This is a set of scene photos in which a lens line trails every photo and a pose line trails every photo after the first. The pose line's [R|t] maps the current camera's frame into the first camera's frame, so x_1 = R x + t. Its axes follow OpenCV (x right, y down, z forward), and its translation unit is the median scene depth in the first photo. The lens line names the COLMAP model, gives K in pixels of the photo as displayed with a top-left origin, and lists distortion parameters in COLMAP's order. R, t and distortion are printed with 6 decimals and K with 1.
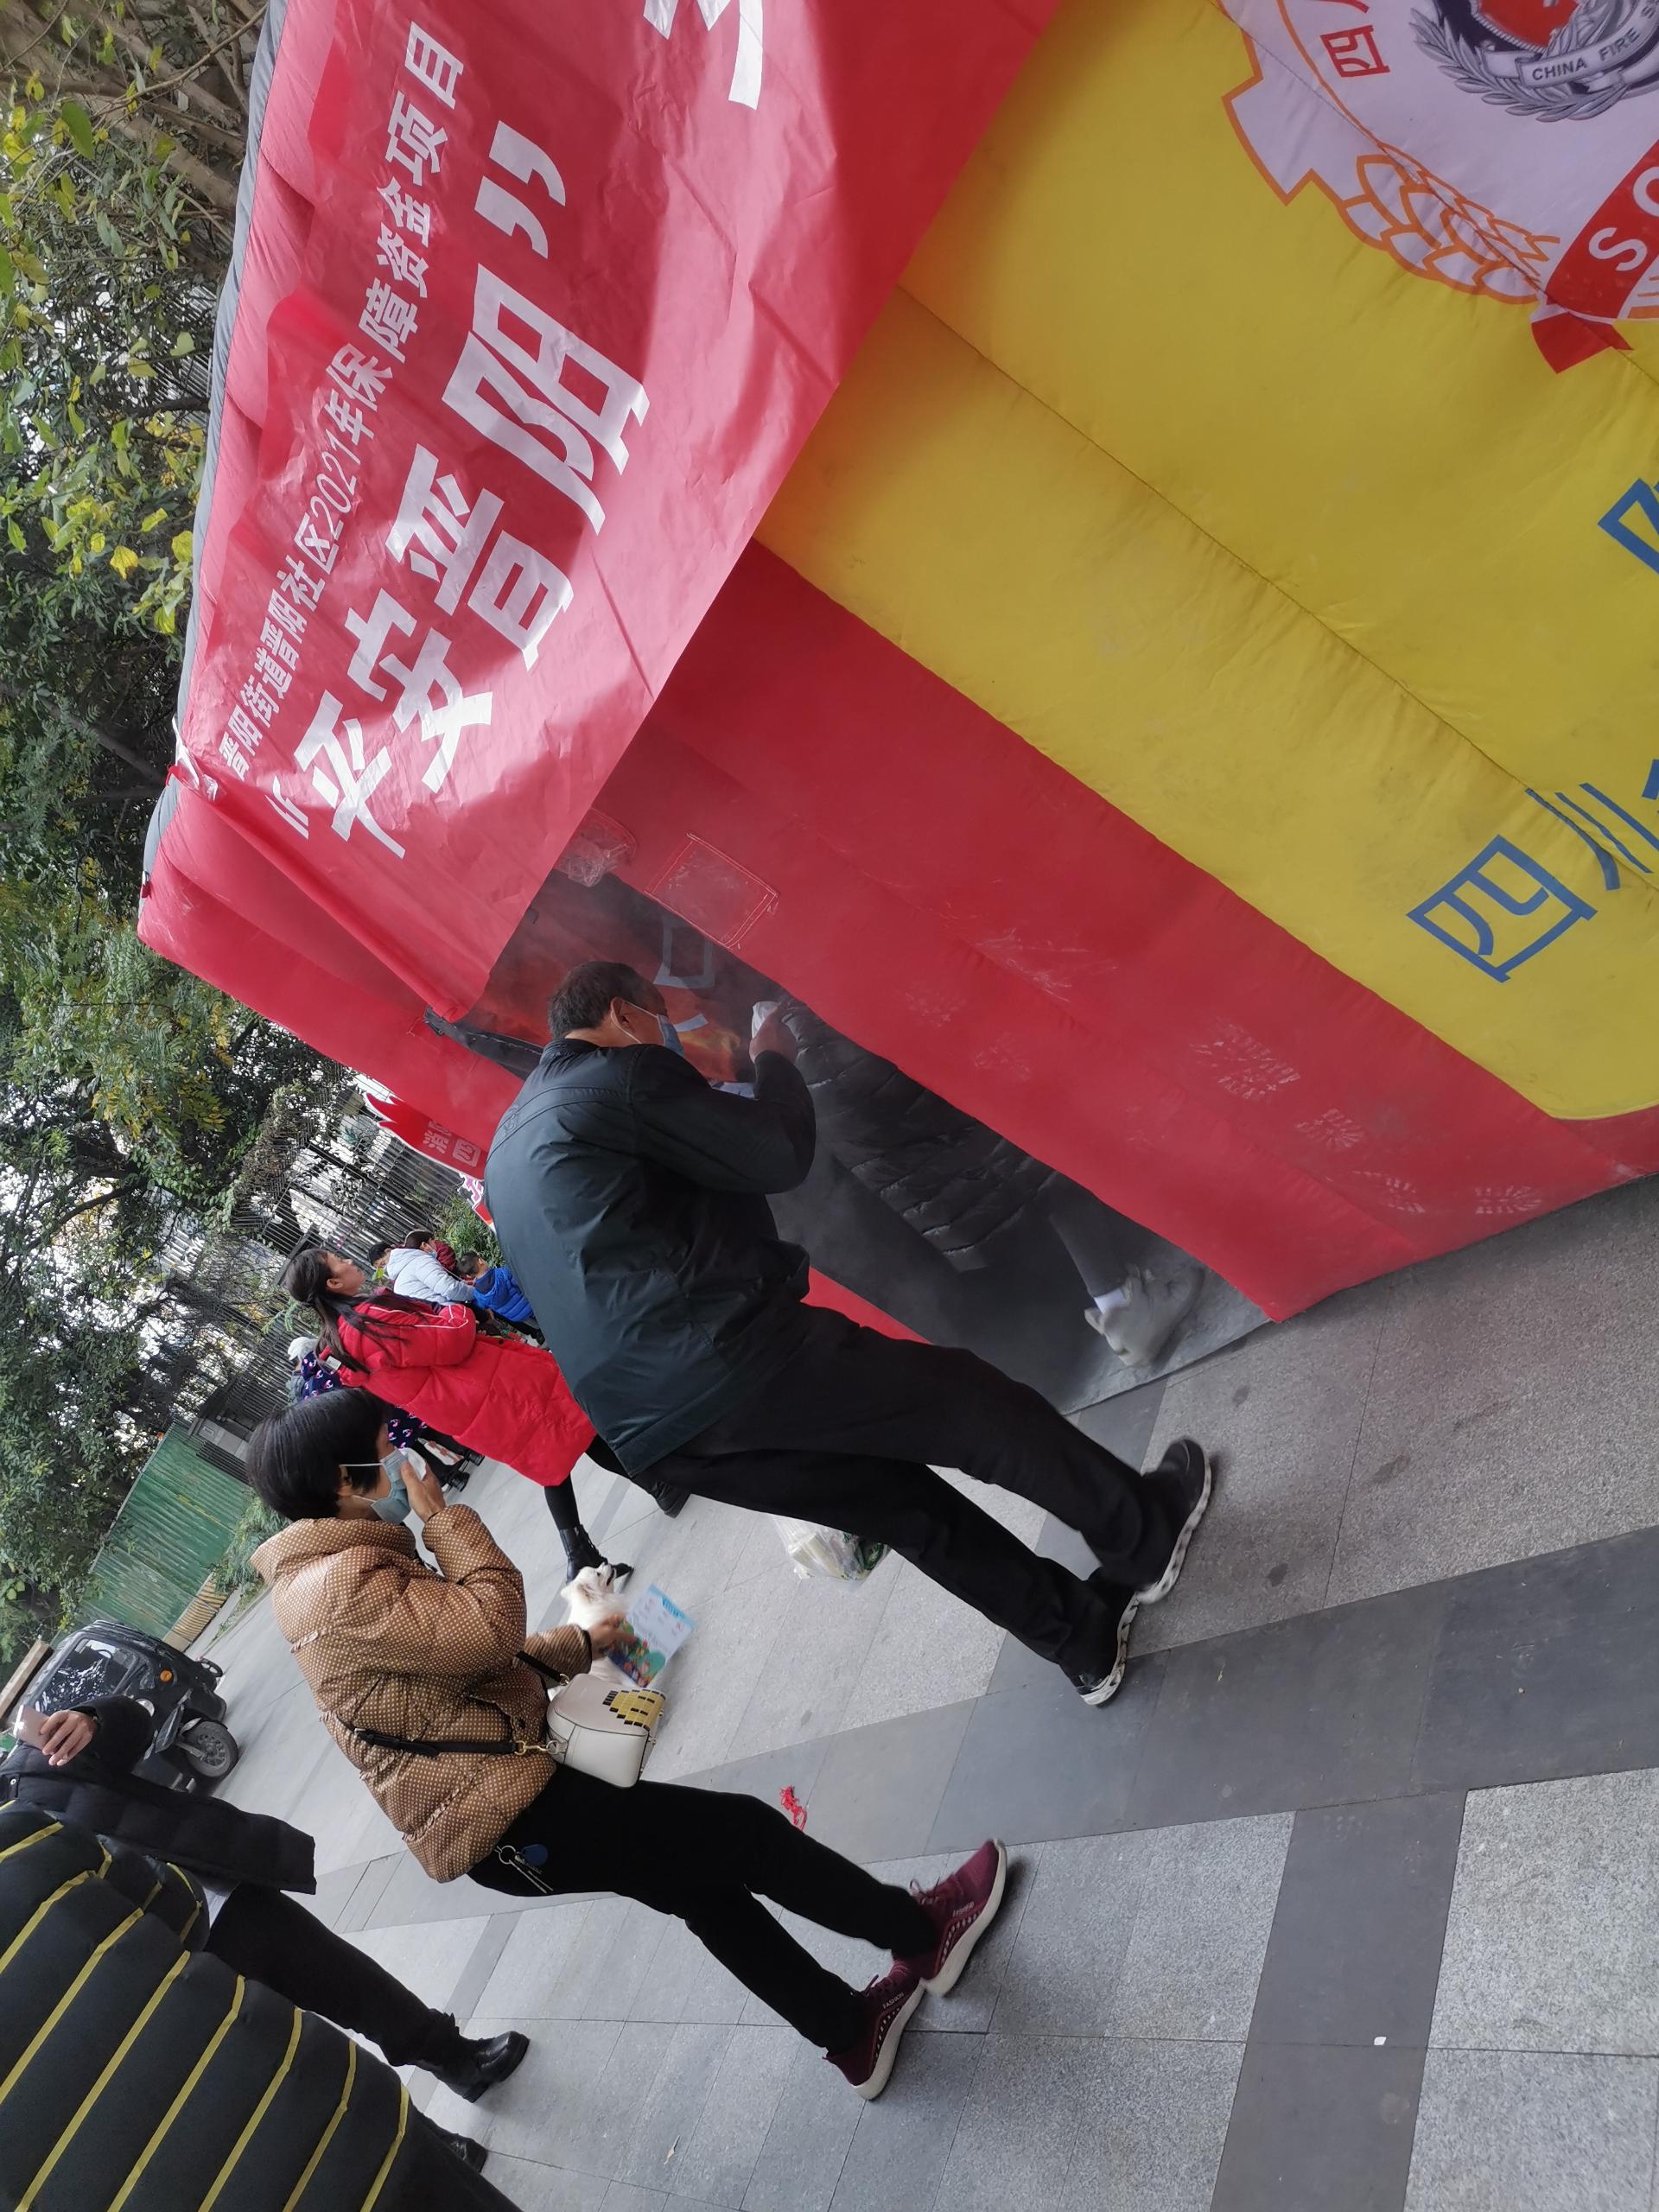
lens RADIAL K [[1625.4, 0, 833.6], [0, 1625.4, 1096.6], [0, 0, 1]] dist [0.022404, -0.003937]
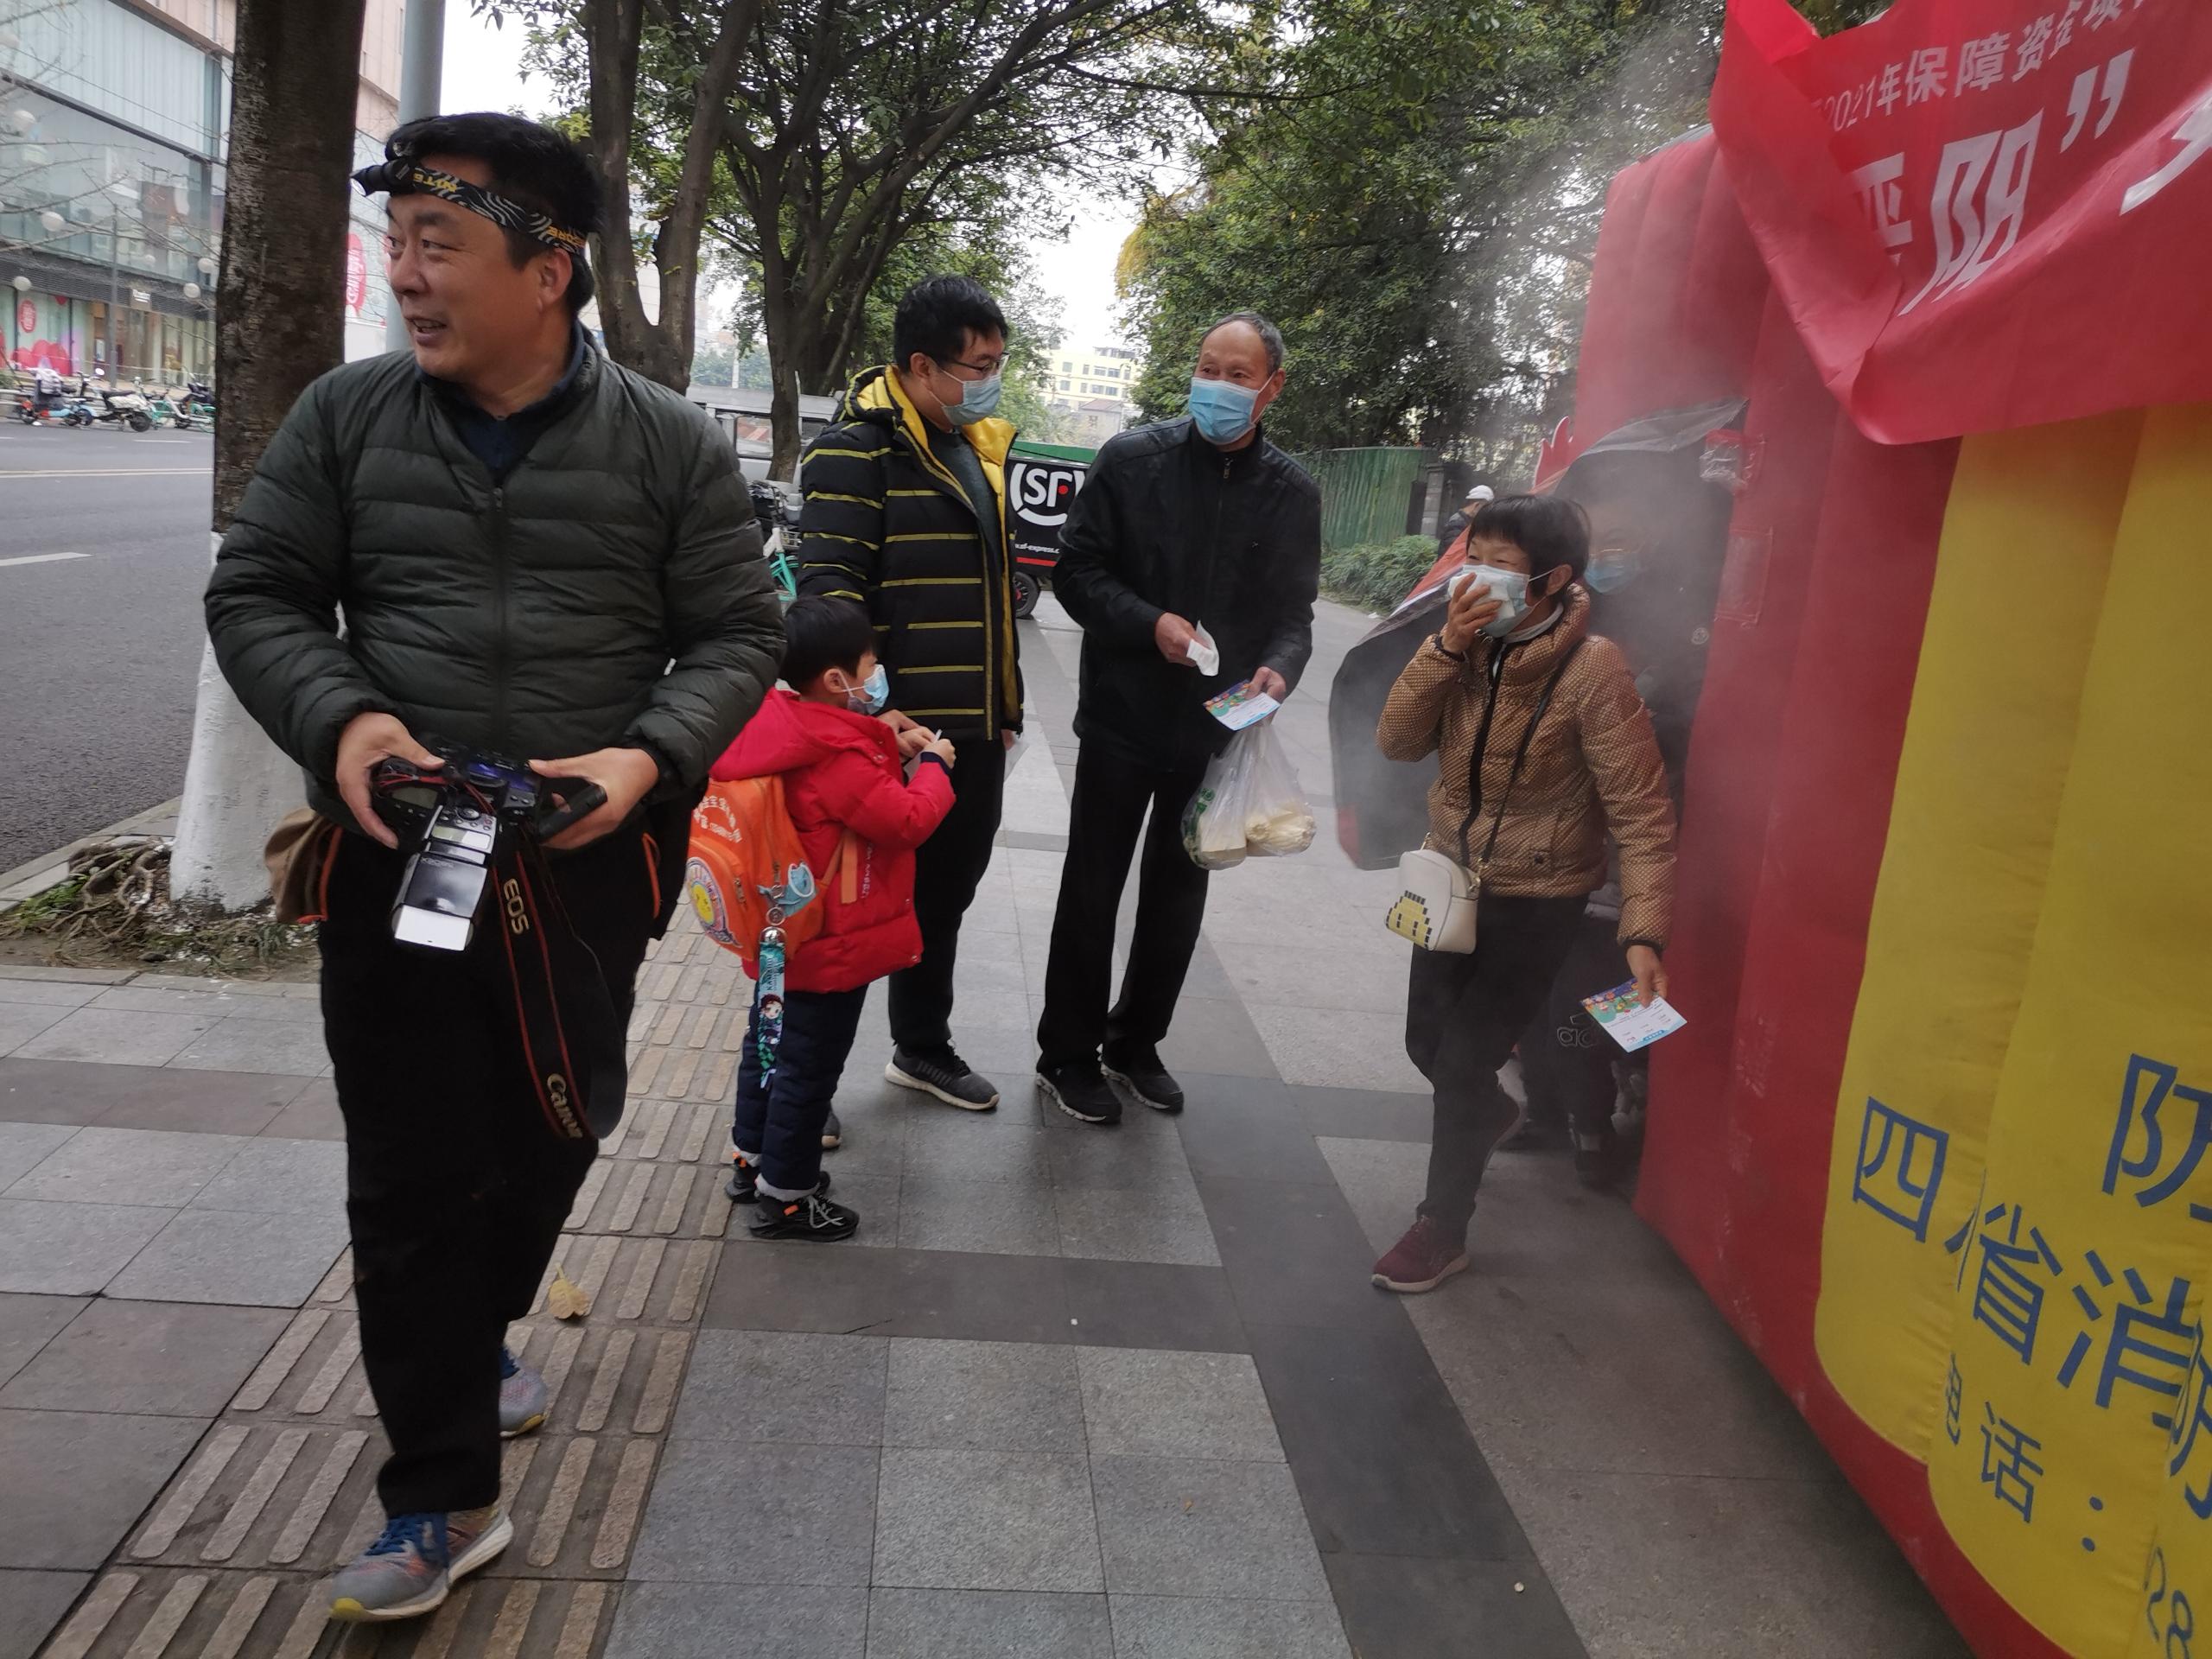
lens RADIAL K [[1625.4, 0, 1105.6], [0, 1625.4, 807.7], [0, 0, 1]] dist [0.022404, -0.003937]
pose [[0.343809, 0.902273, -0.260190, 0.293538], [-0.787715, 0.427944, 0.443136, -0.295574], [0.511176, 0.052601, 0.857865, -0.276571]]
